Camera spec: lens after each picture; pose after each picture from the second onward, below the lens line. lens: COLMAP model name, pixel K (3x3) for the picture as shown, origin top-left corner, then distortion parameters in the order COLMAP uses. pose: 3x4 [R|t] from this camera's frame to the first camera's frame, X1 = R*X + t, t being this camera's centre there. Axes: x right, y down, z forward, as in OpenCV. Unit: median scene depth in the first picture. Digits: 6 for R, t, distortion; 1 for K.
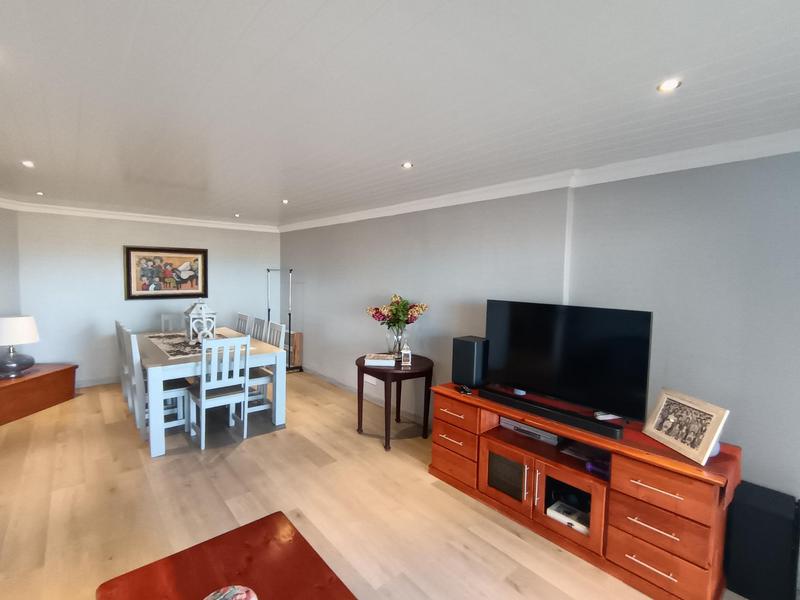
lens RADIAL K [[382.5, 0, 398.5], [0, 382.5, 295.4], [0, 0, 1]] dist [-0.002848, -0.001247]
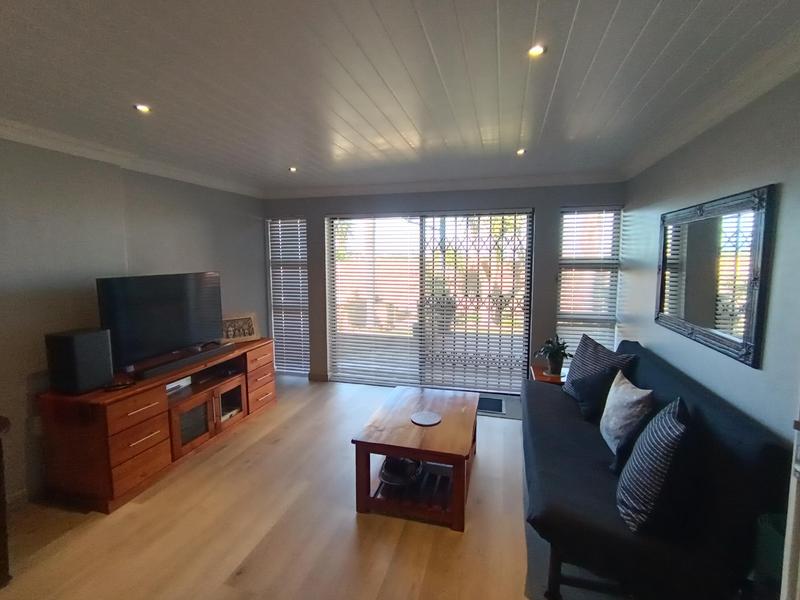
lens RADIAL K [[382.5, 0, 398.5], [0, 382.5, 295.4], [0, 0, 1]] dist [-0.002848, -0.001247]
pose [[-0.562813, -0.097034, 0.820869, -0.980637], [0.040340, 0.988678, 0.144529, -0.054662], [-0.825599, 0.114457, -0.552526, 1.081089]]
